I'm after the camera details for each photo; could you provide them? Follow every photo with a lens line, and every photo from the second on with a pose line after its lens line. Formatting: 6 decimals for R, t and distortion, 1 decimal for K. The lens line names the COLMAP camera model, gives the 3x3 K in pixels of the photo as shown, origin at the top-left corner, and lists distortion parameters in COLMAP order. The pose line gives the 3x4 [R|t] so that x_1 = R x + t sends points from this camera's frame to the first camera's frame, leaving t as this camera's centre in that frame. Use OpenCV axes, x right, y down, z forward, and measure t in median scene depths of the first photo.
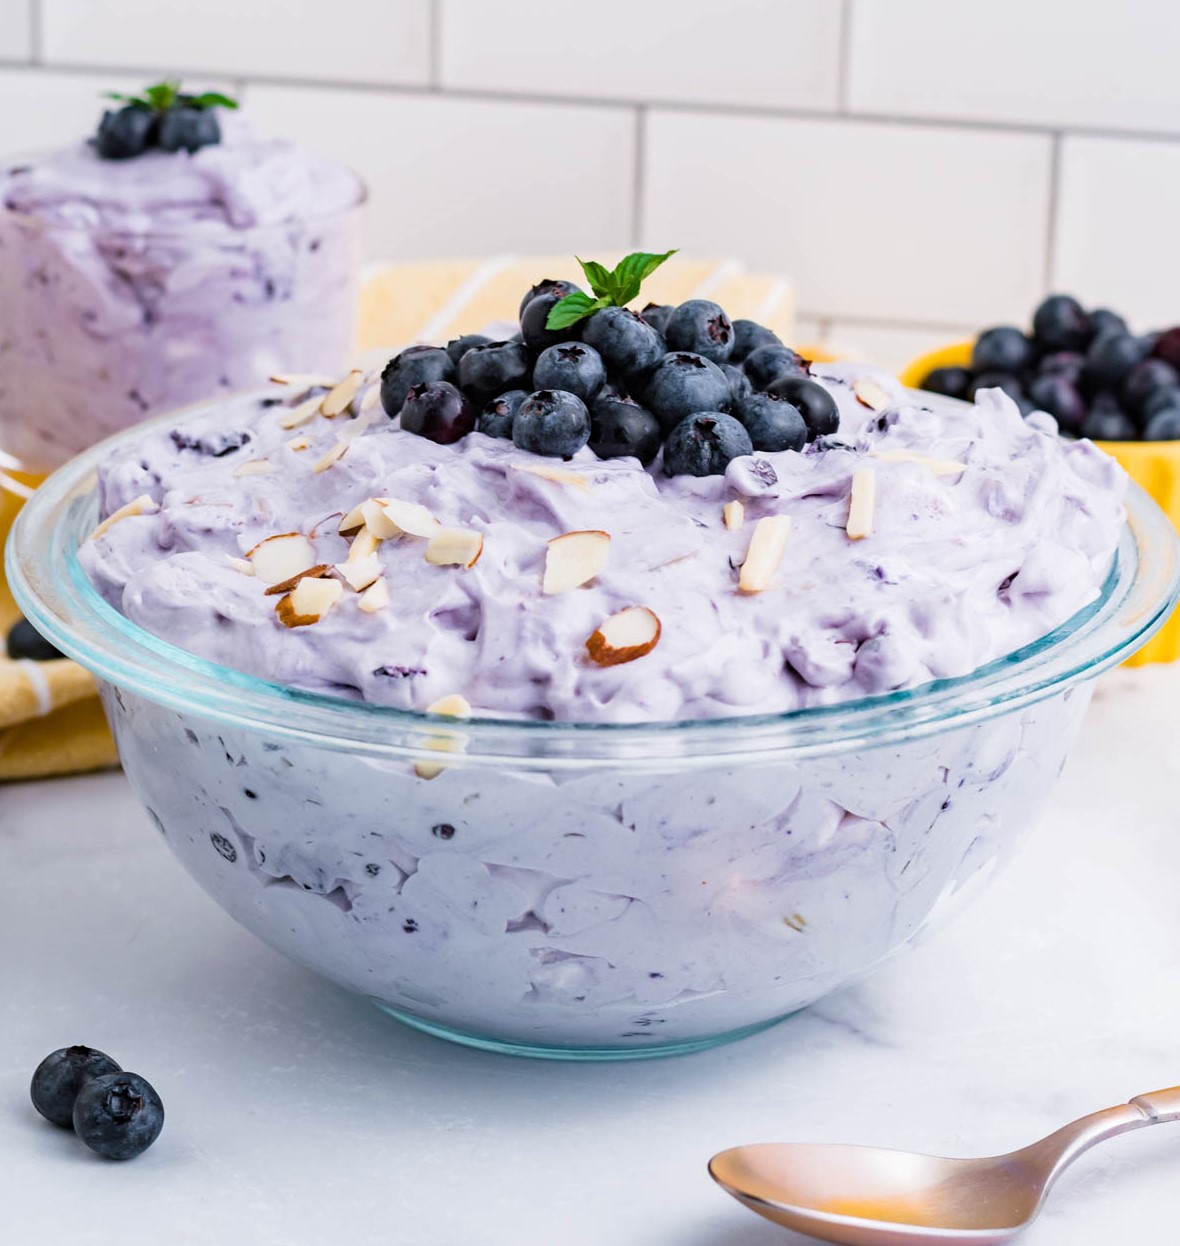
lens RADIAL K [[4088.3, 0, 591.0], [0, 4088.3, 619.1], [0, 0, 1]] dist [-0.080893, 0.000000]
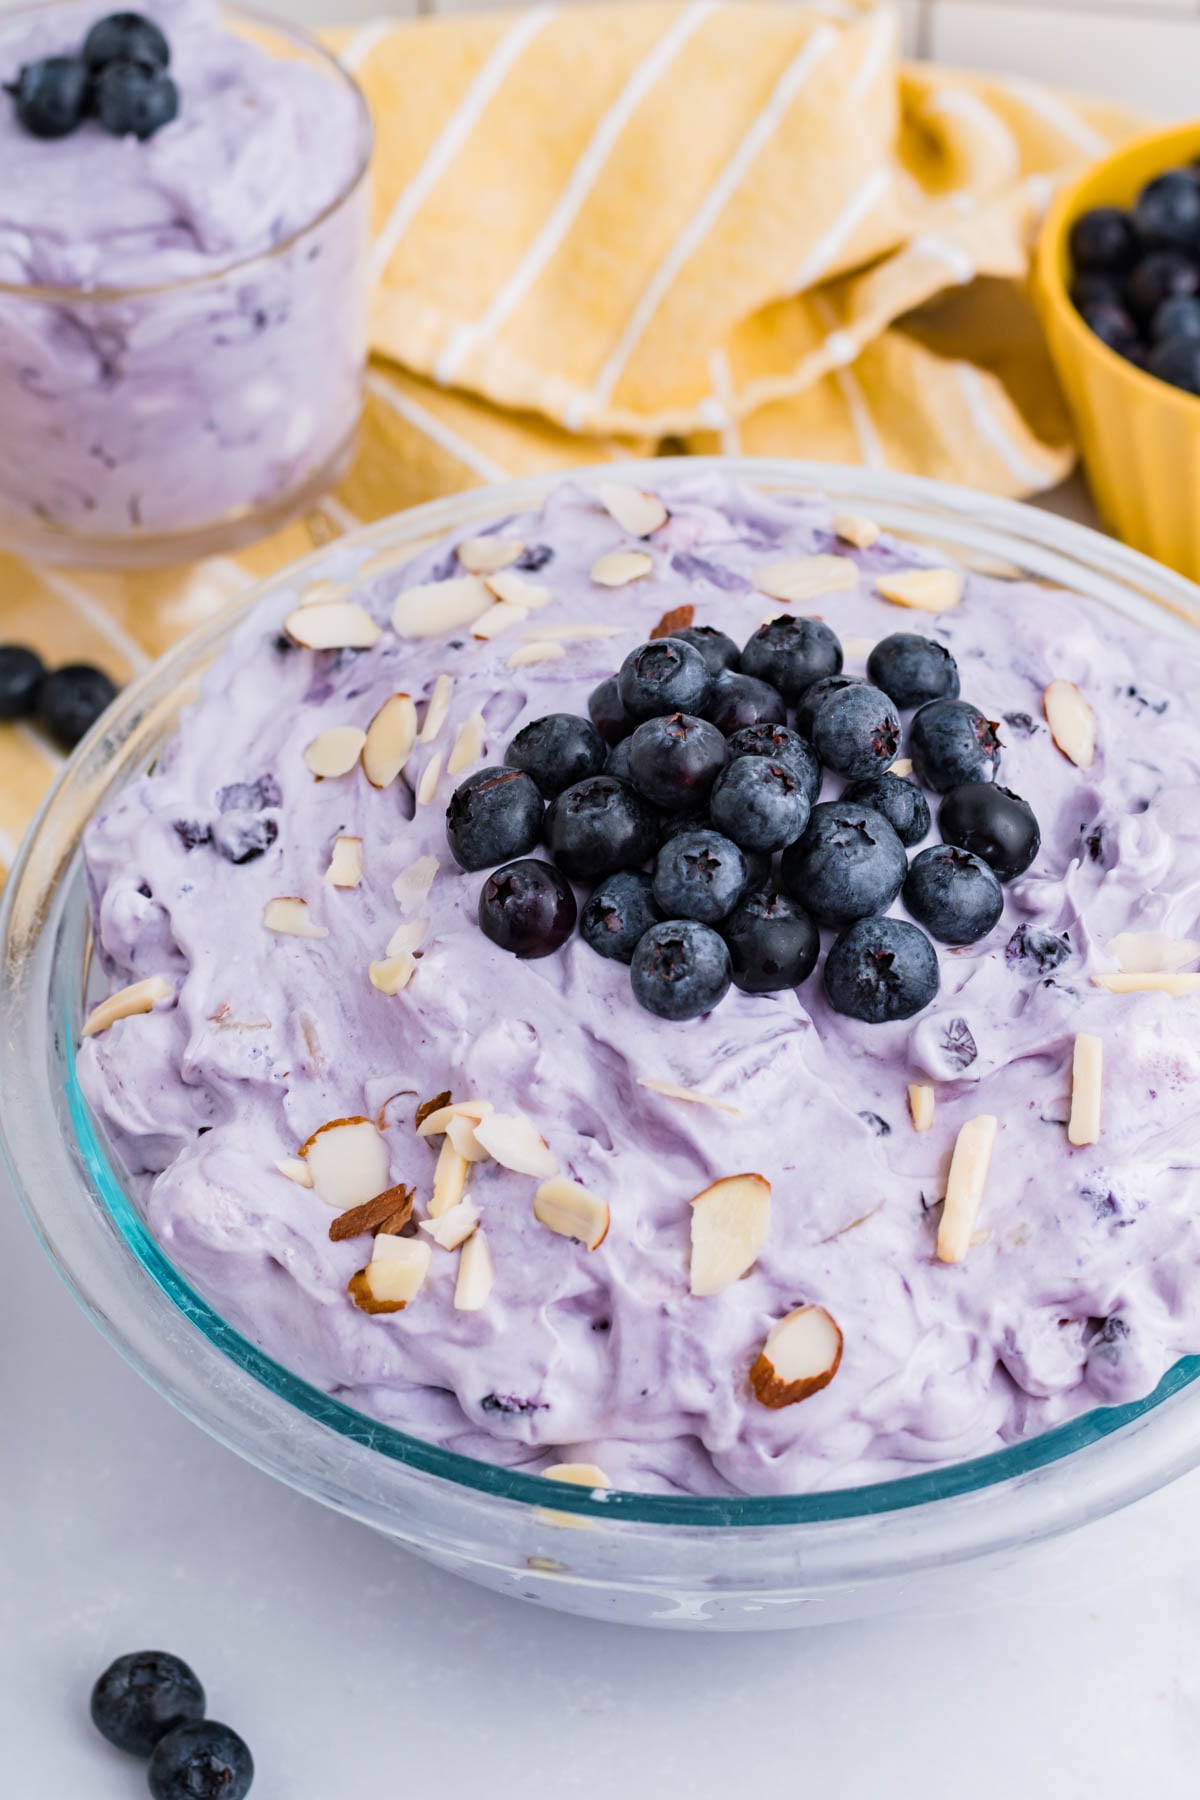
lens RADIAL K [[4068.2, 0, 633.8], [0, 4068.2, 928.8], [0, 0, 1]] dist [-0.117329, 0.000000]
pose [[0.998924, -0.044165, 0.014156, -0.029293], [0.032821, 0.888840, 0.457041, -0.407572], [-0.032768, -0.456085, 0.889333, 0.322649]]
